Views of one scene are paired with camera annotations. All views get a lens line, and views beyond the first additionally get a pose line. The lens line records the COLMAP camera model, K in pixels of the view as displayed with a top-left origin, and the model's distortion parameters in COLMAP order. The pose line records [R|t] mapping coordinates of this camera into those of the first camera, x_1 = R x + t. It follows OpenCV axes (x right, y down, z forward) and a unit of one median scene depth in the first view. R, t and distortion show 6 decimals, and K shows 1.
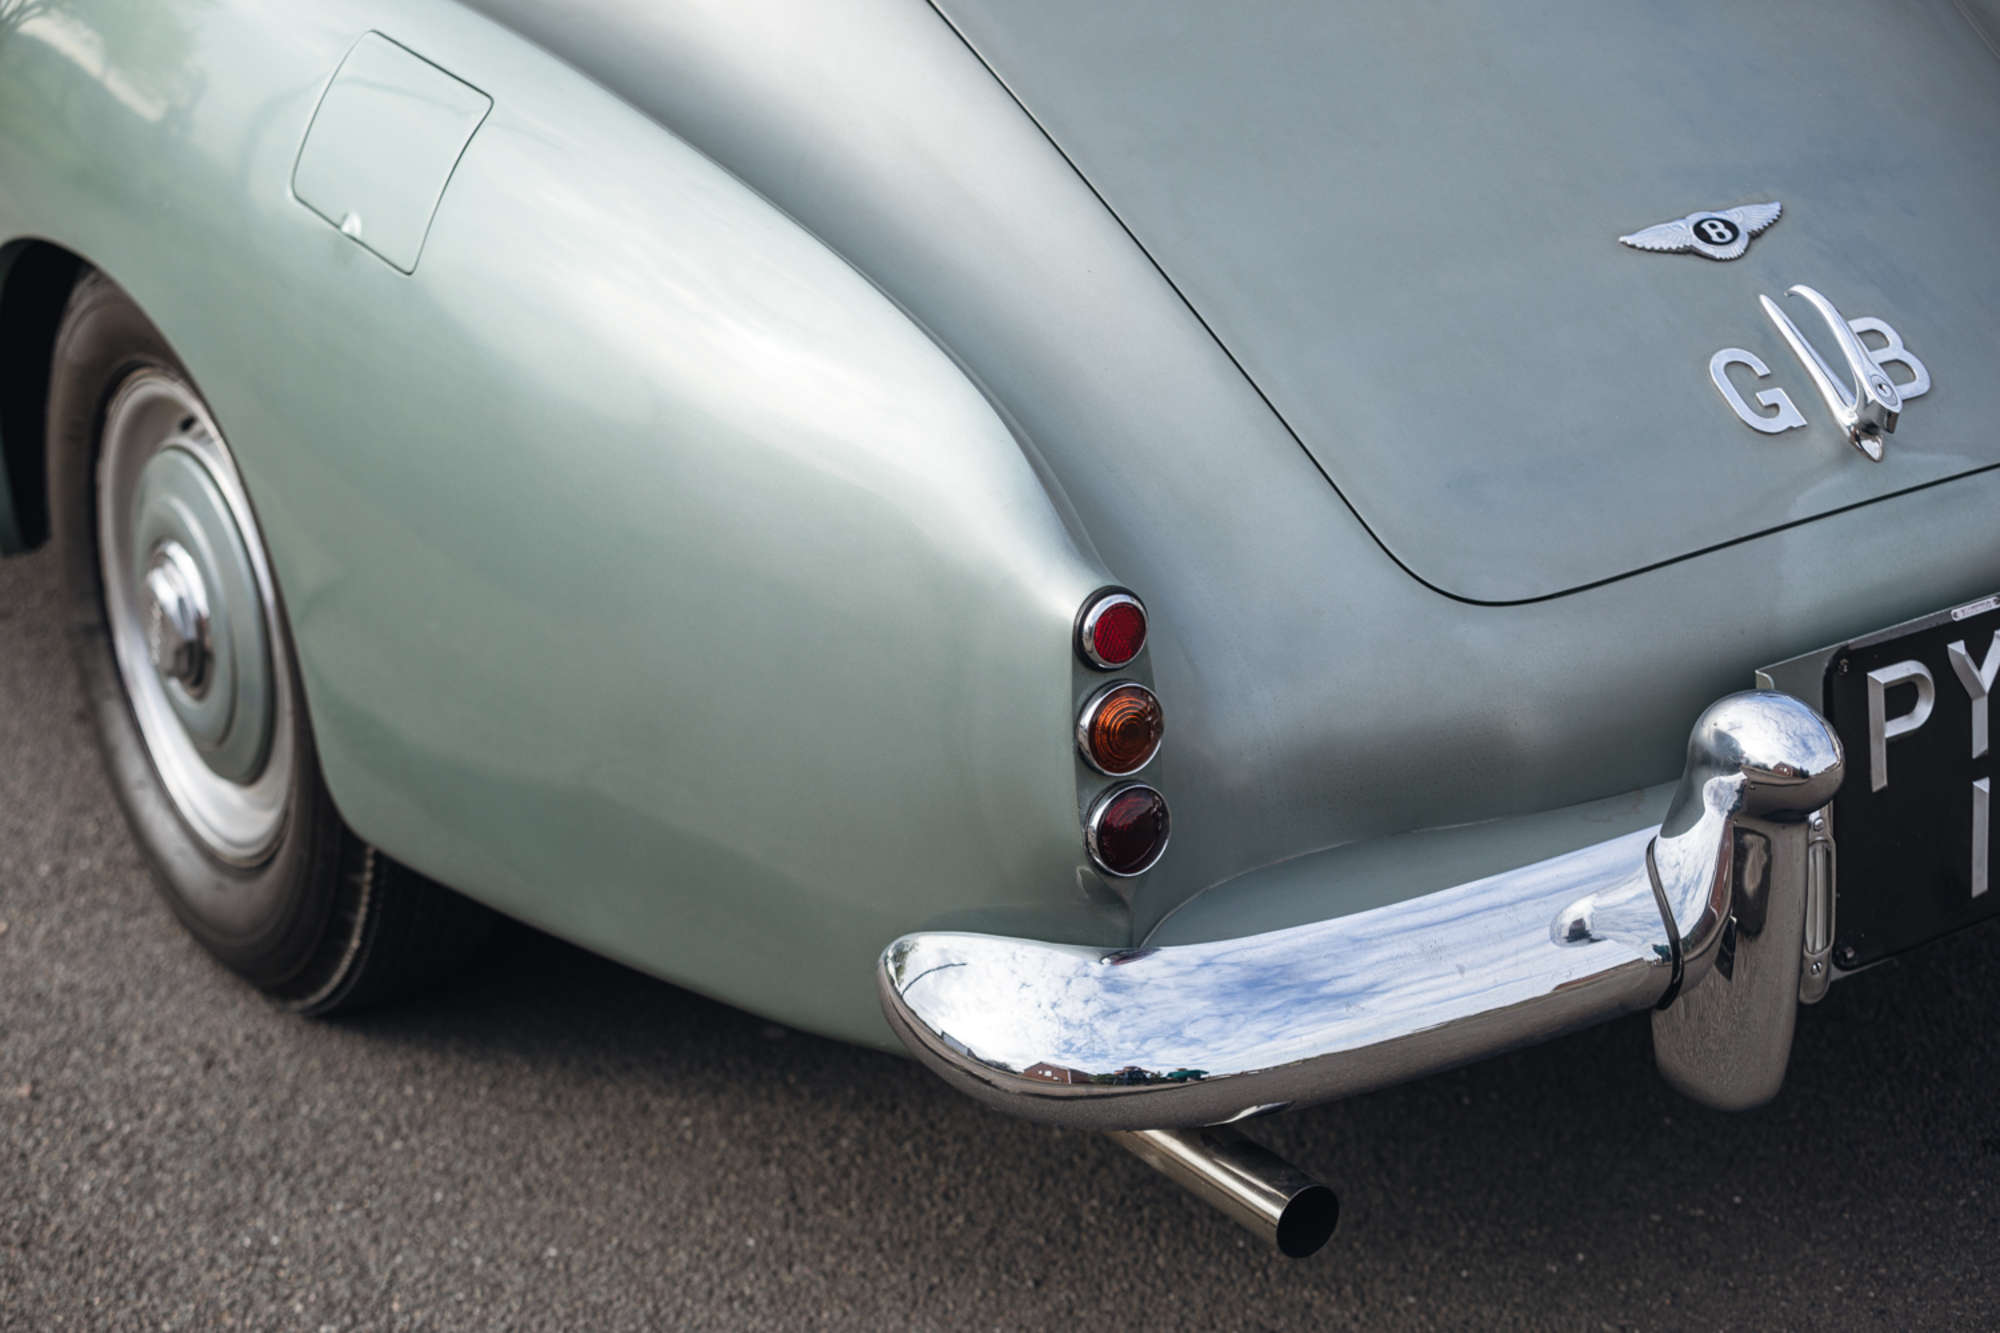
lens RADIAL K [[4197.8, 0, 1000.0], [0, 4197.8, 666.5], [0, 0, 1]] dist [-0.258882, 0.426217]
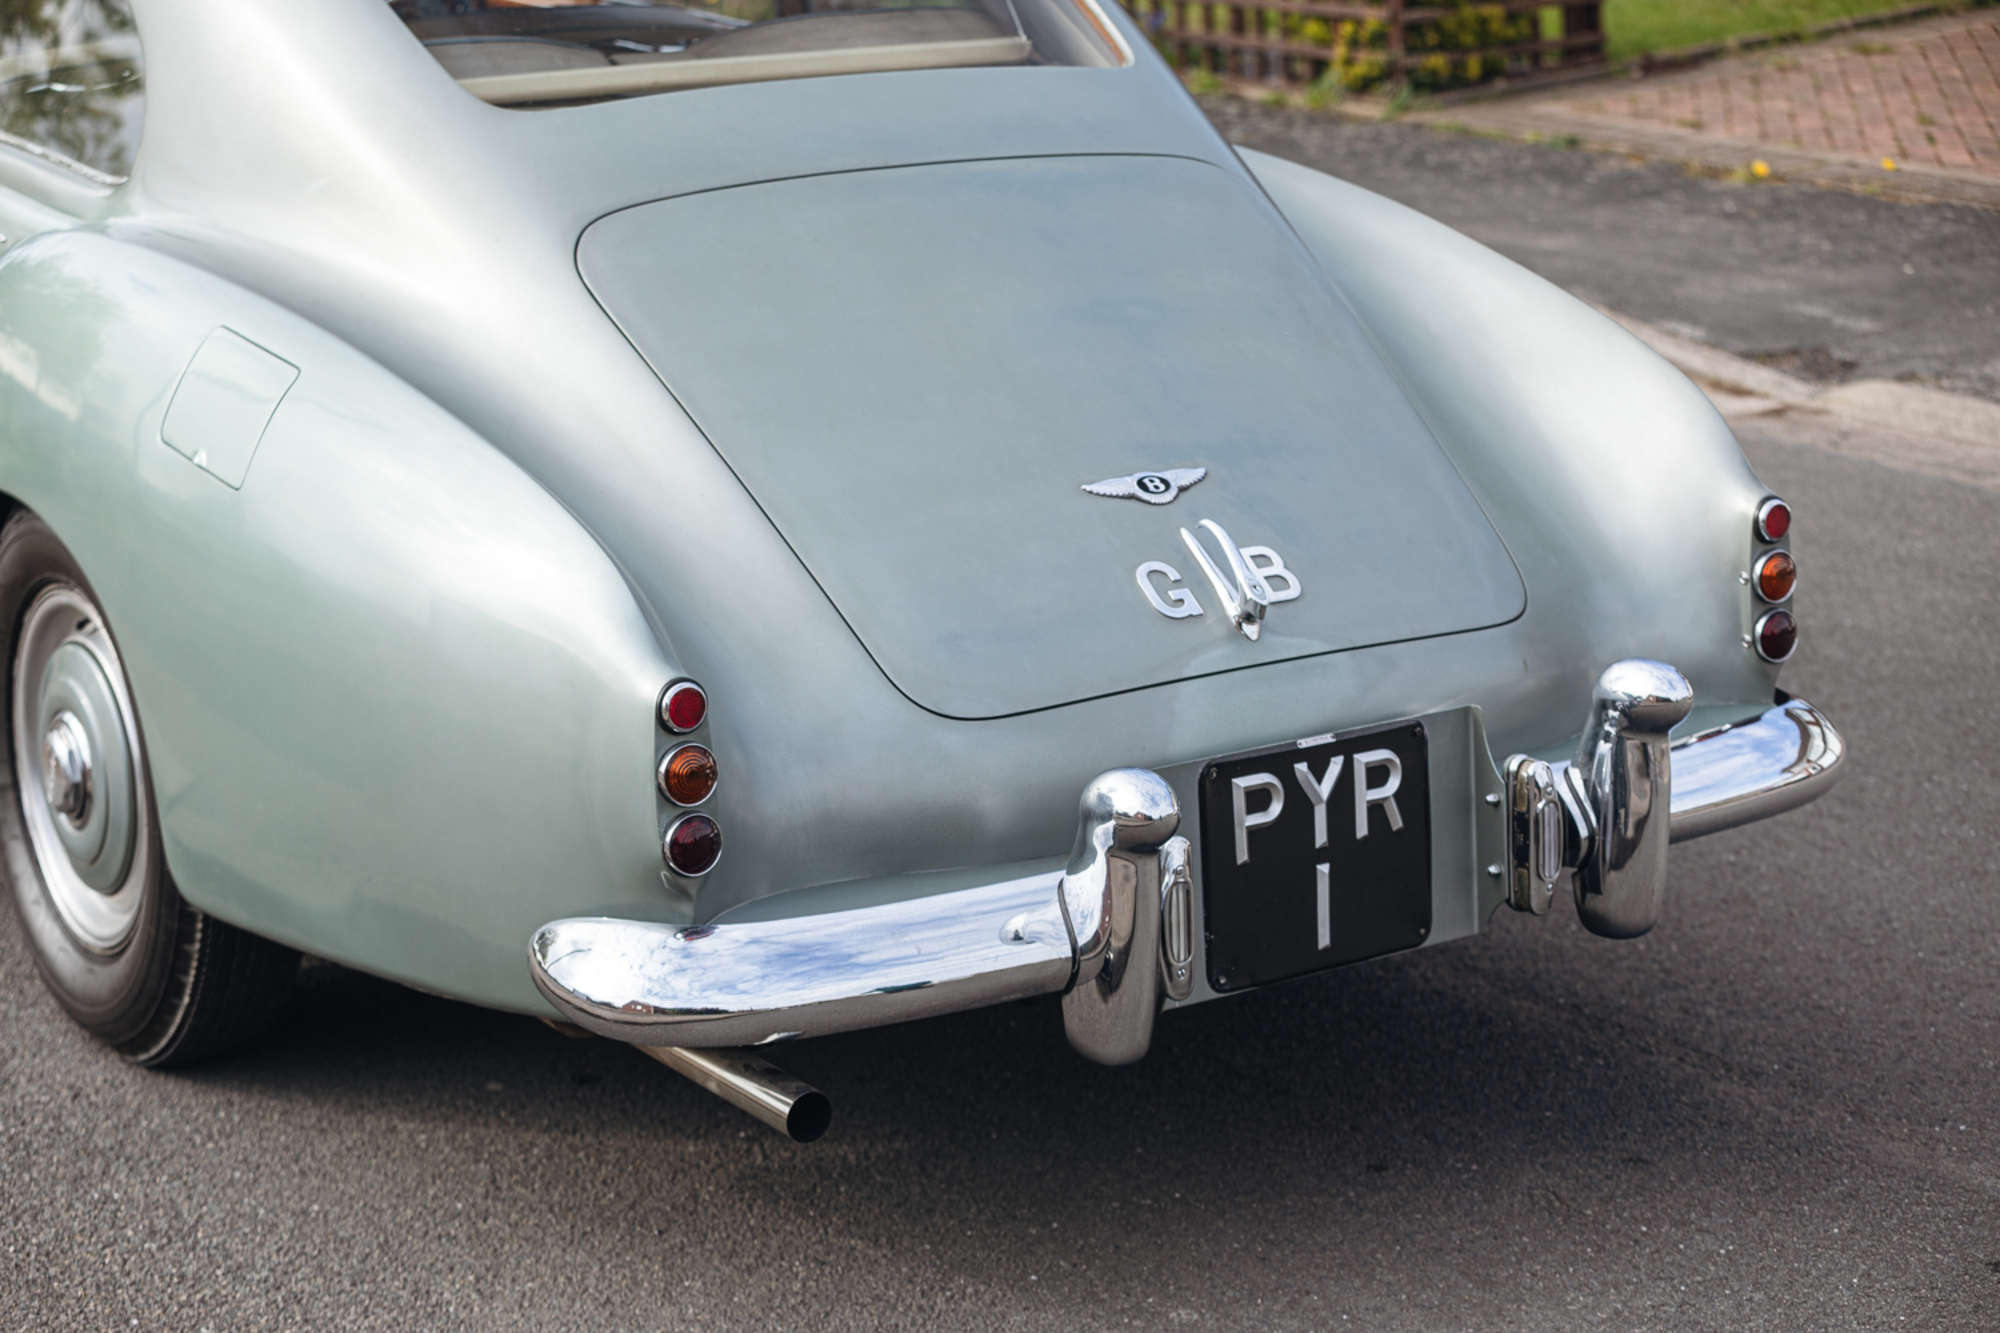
lens RADIAL K [[4196.4, 0, 1000.0], [0, 4196.4, 666.5], [0, 0, 1]] dist [-0.332928, 0.716345]
pose [[0.999454, 0.026704, 0.019451, 0.089900], [-0.024182, 0.992478, -0.120013, 0.125108], [-0.022510, 0.119478, 0.992582, -0.397609]]
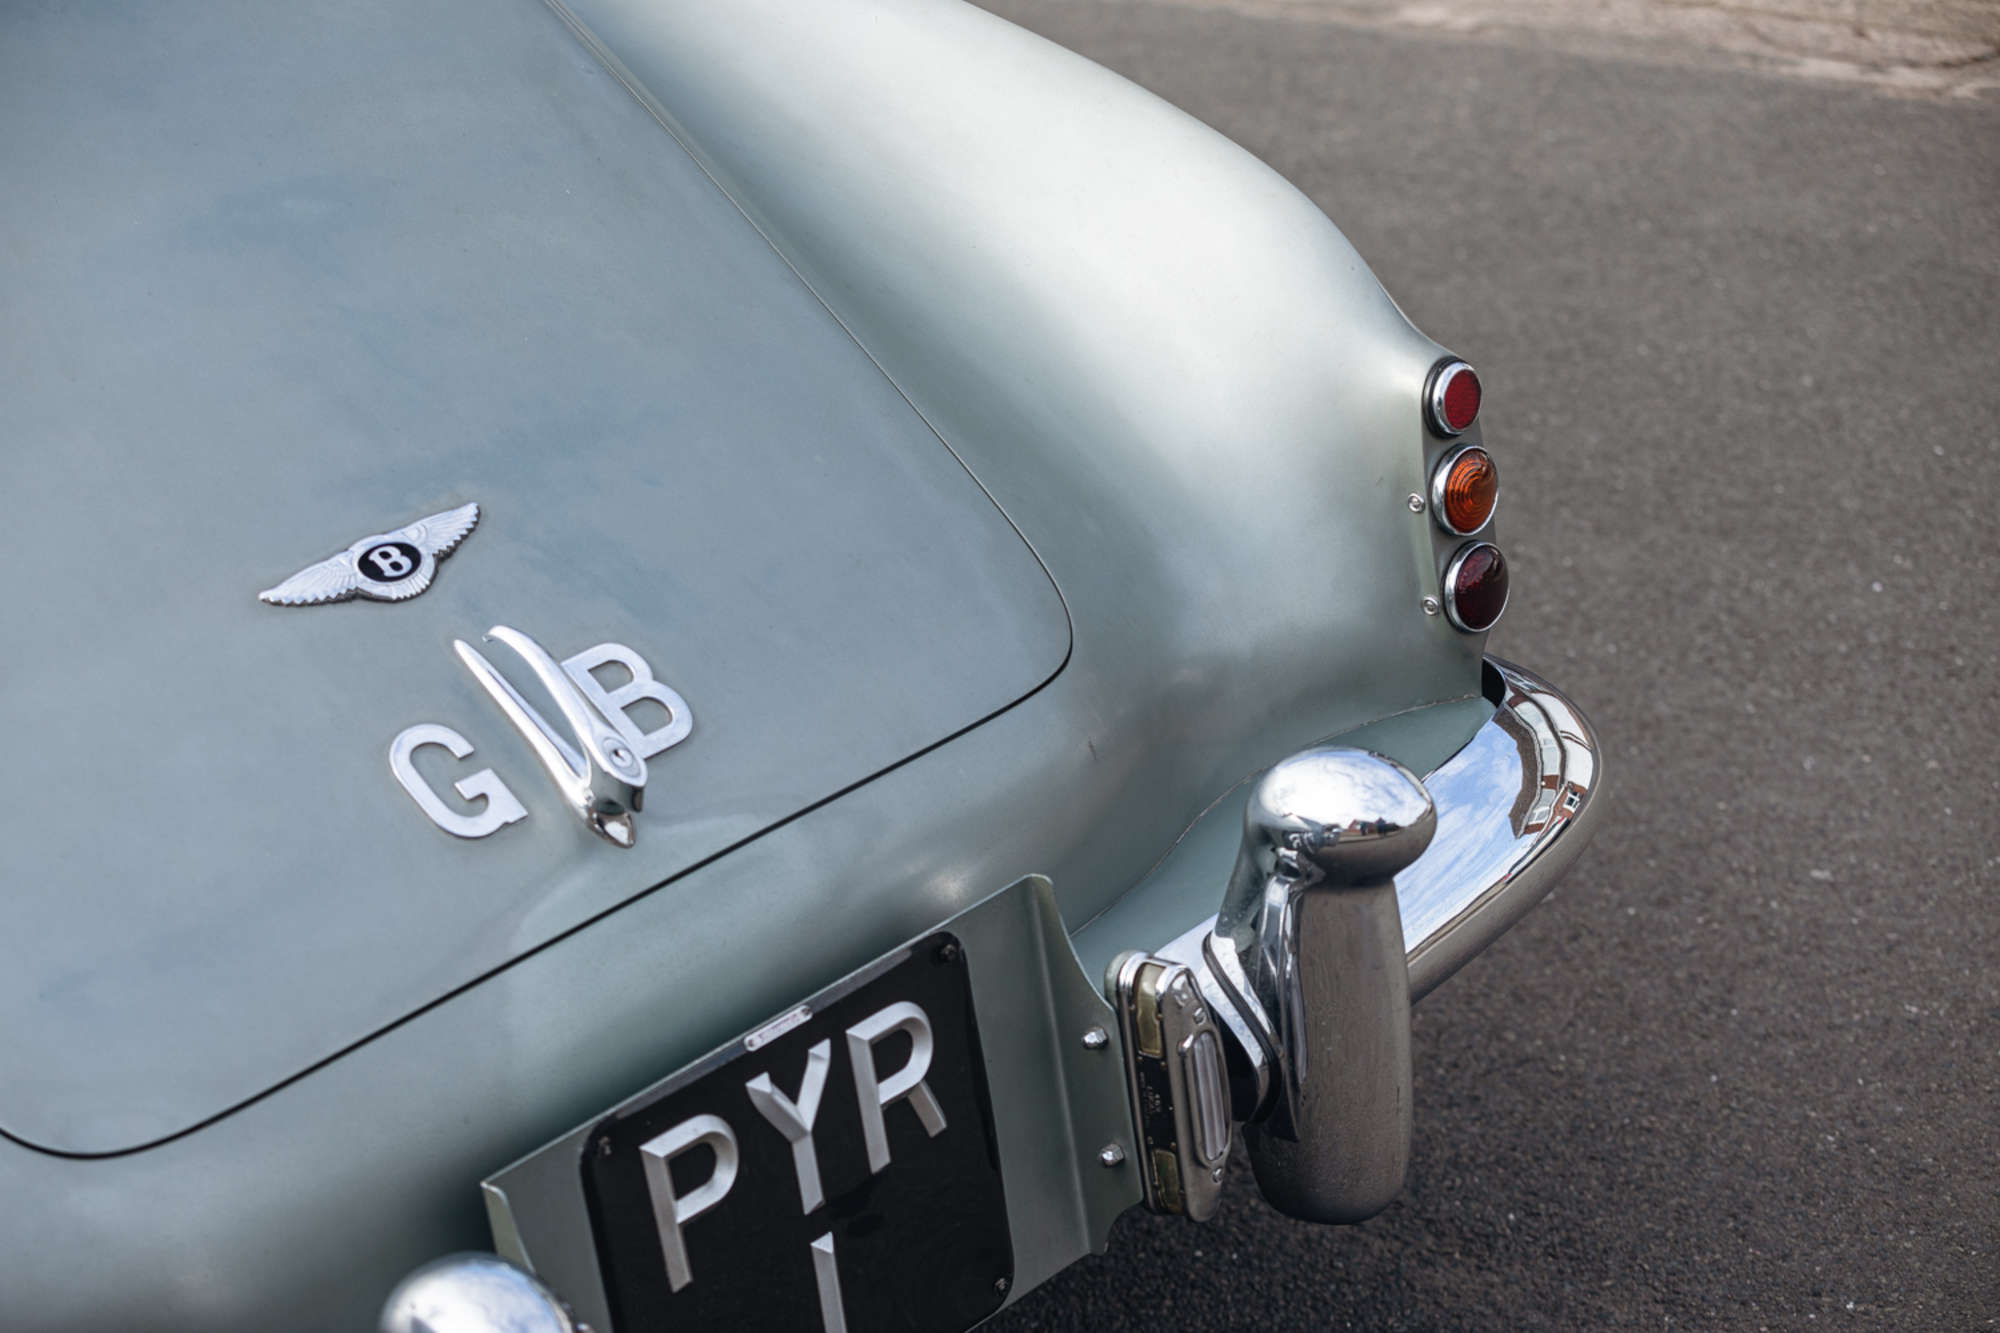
lens RADIAL K [[4196.4, 0, 1000.0], [0, 4196.4, 666.5], [0, 0, 1]] dist [-0.332928, 0.716345]
pose [[0.968572, -0.139847, 0.205698, 0.116042], [0.137706, 0.990164, 0.024762, -0.085636], [-0.207137, 0.004342, 0.978302, 0.220101]]
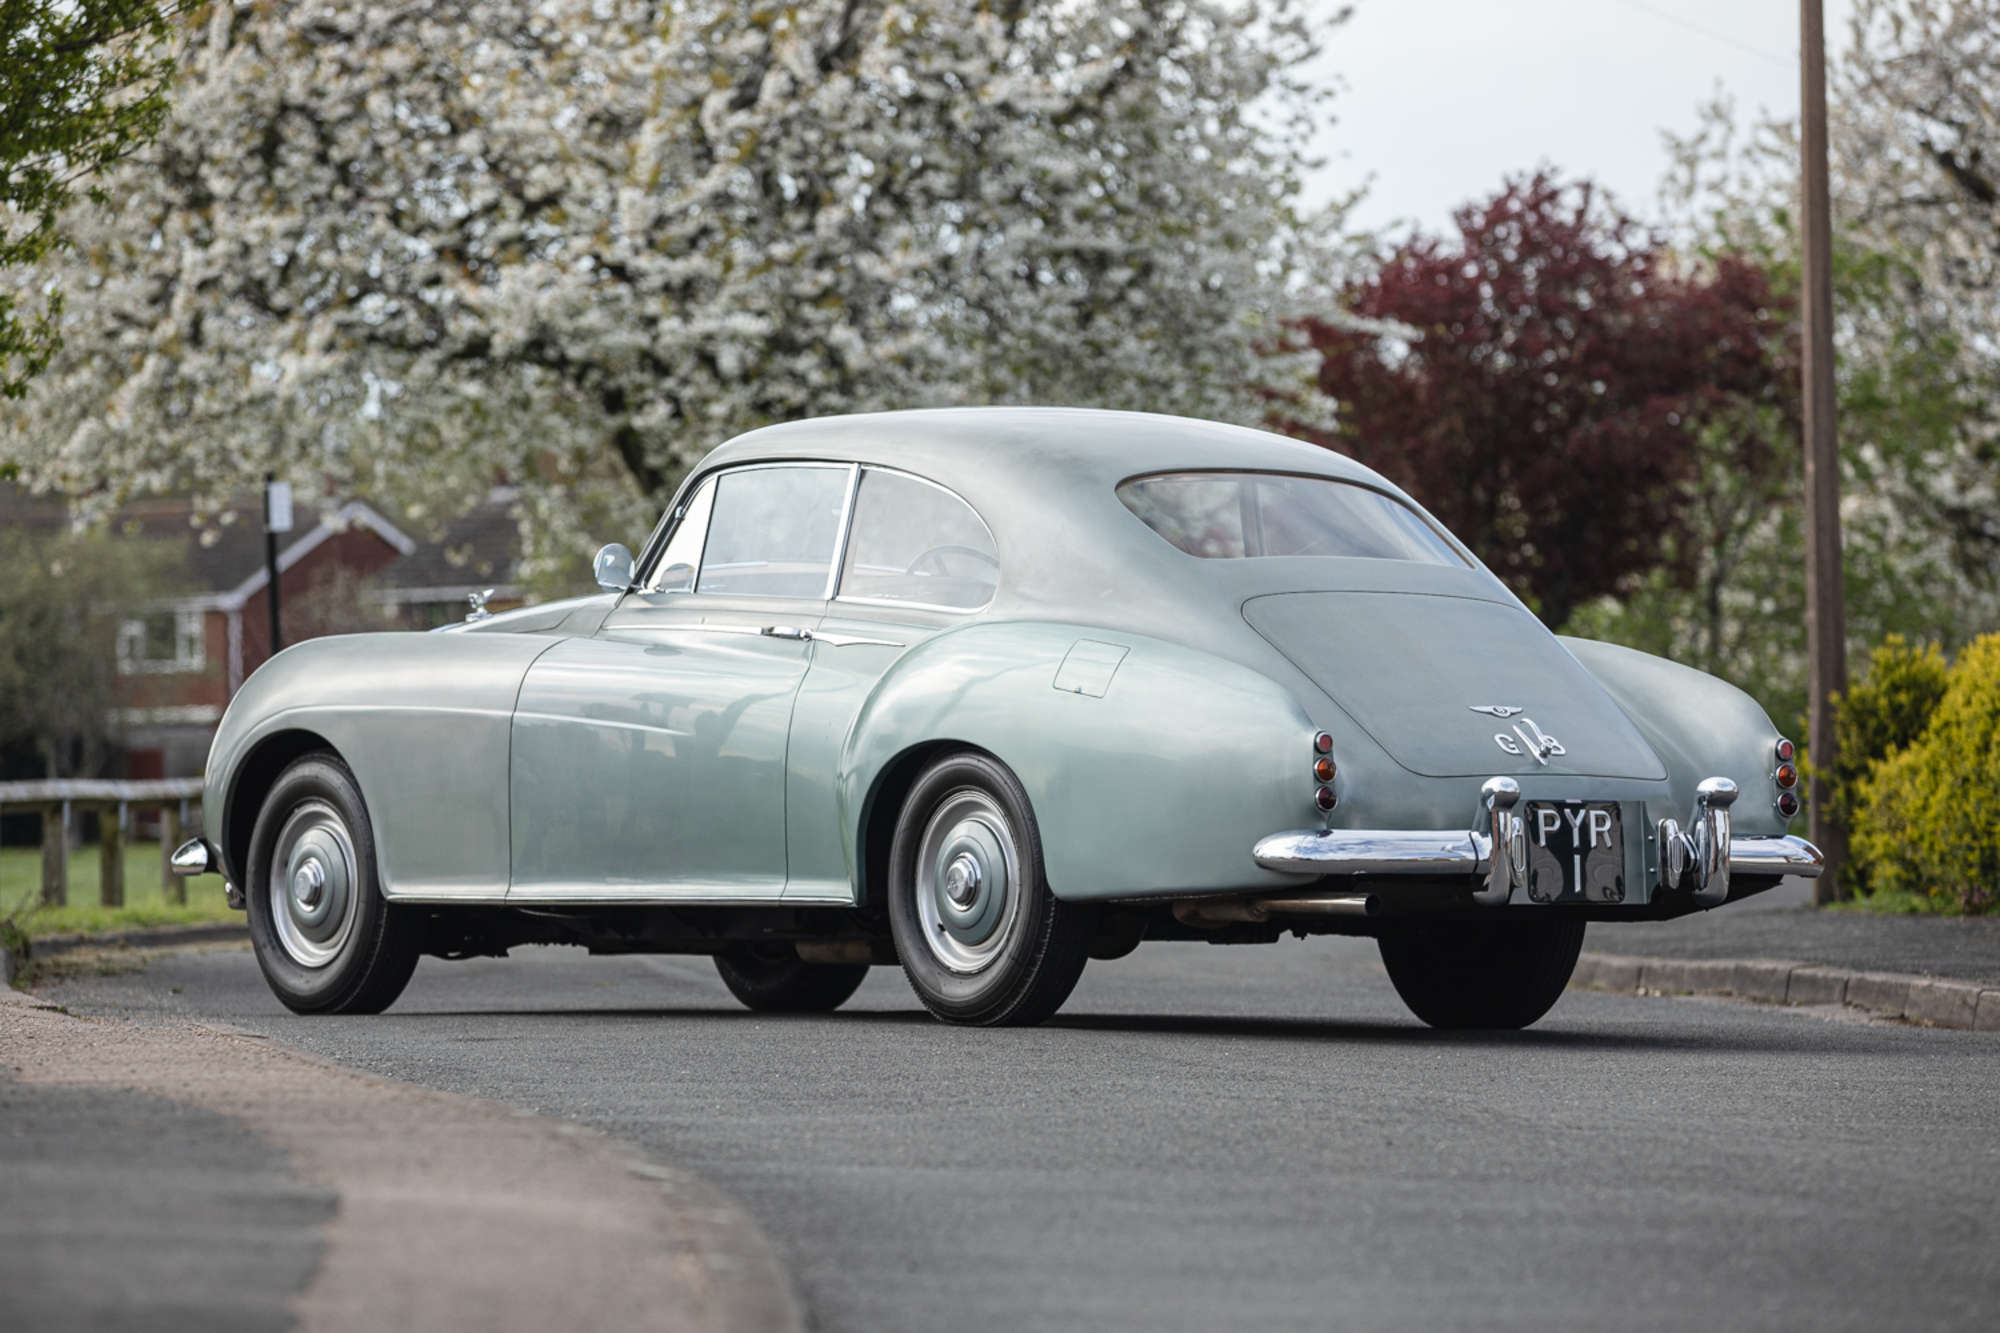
lens RADIAL K [[10218.2, 0, 1000.0], [0, 10218.2, 666.5], [0, 0, 1]] dist [0.448832, 16.970195]
pose [[0.998182, 0.045553, 0.039471, -0.510650], [-0.027547, 0.927237, -0.373461, 2.733857], [-0.053611, 0.371694, 0.926806, -6.112921]]
